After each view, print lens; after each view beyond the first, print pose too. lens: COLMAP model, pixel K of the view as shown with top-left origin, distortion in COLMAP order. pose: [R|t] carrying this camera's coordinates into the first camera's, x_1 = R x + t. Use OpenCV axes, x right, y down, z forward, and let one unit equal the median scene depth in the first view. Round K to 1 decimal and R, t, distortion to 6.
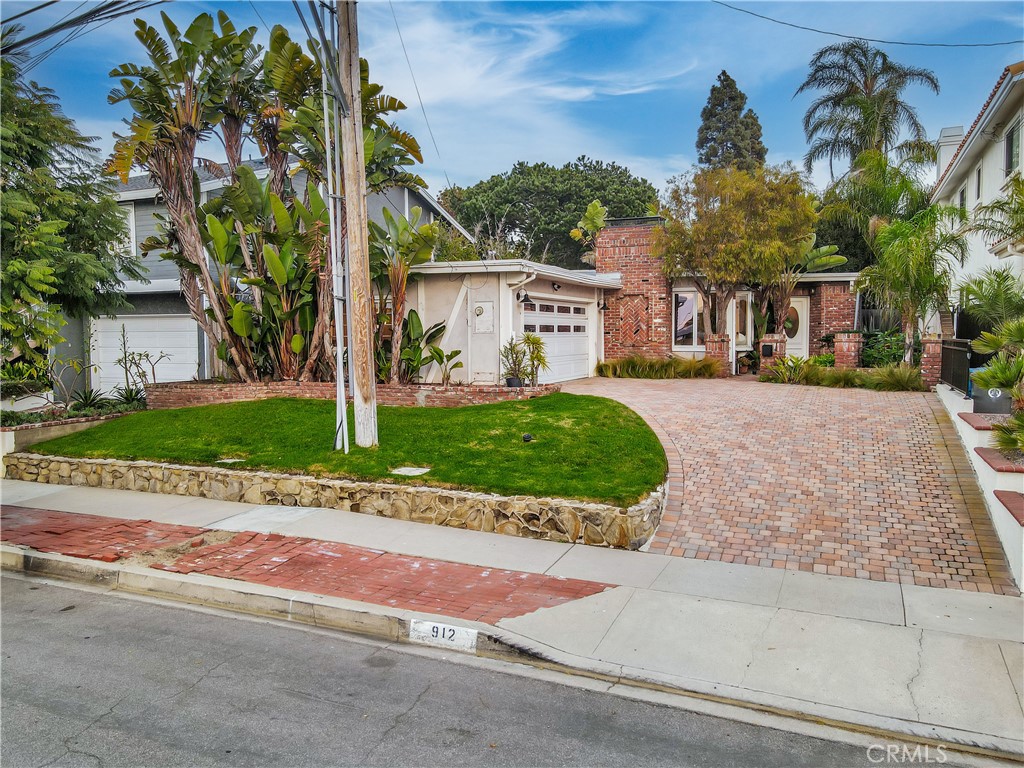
lens RADIAL K [[768.5, 0, 507.3], [0, 768.5, 380.2], [0, 0, 1]] dist [0.005038, 0.014118]
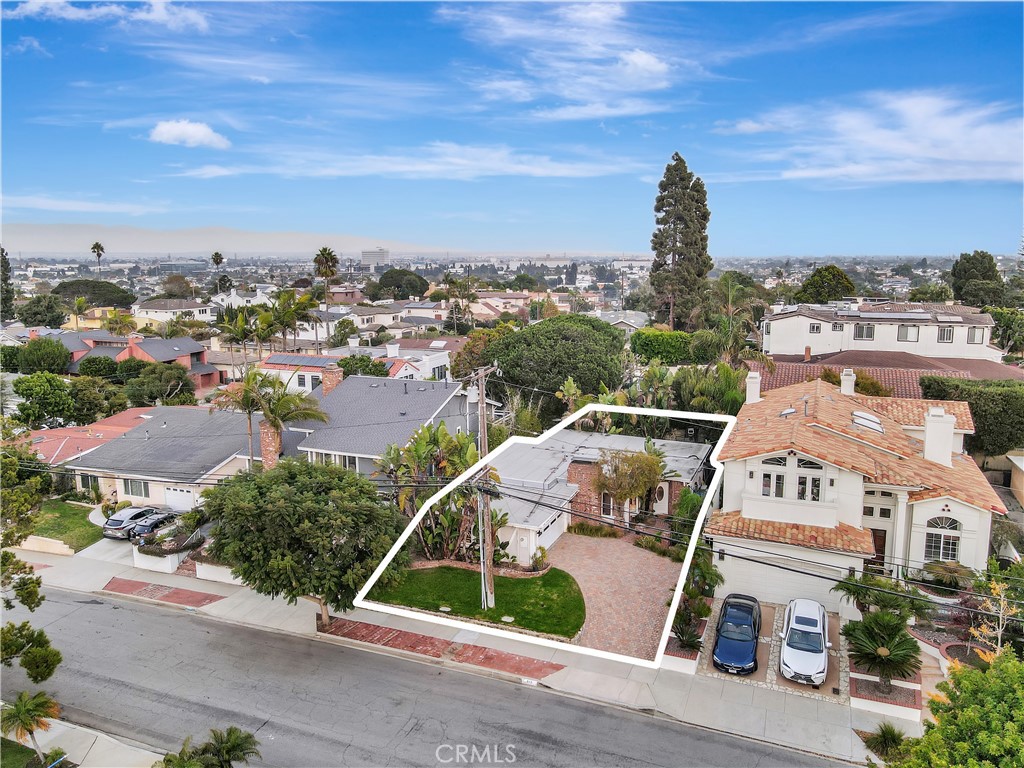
lens RADIAL K [[773.7, 0, 513.1], [0, 773.7, 379.1], [0, 0, 1]] dist [0.005232, 0.010269]
pose [[0.999543, -0.004343, 0.029925, -0.184966], [0.001195, 0.994532, 0.104430, -1.173413], [-0.030215, -0.104346, 0.994082, -2.055080]]
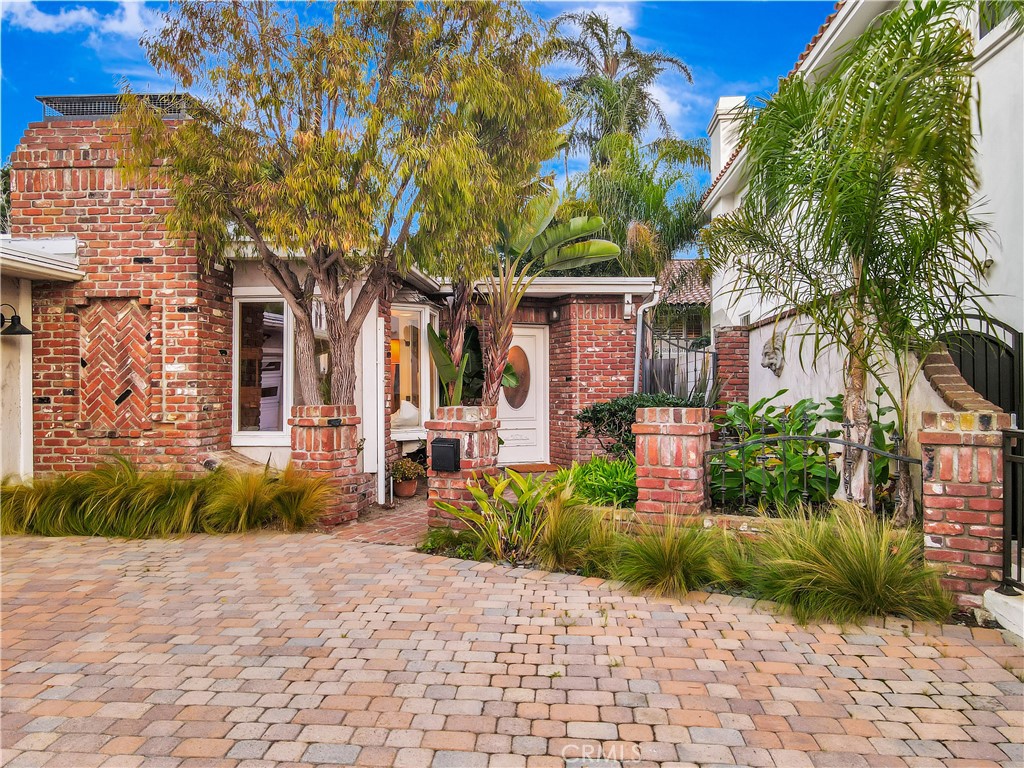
lens RADIAL K [[756.0, 0, 506.2], [0, 756.0, 377.4], [0, 0, 1]] dist [-0.002119, 0.023961]
pose [[0.945990, 0.008150, 0.324093, 0.390047], [0.017209, 0.997012, -0.075304, -0.072496], [-0.323738, 0.076814, 0.943023, 1.030456]]
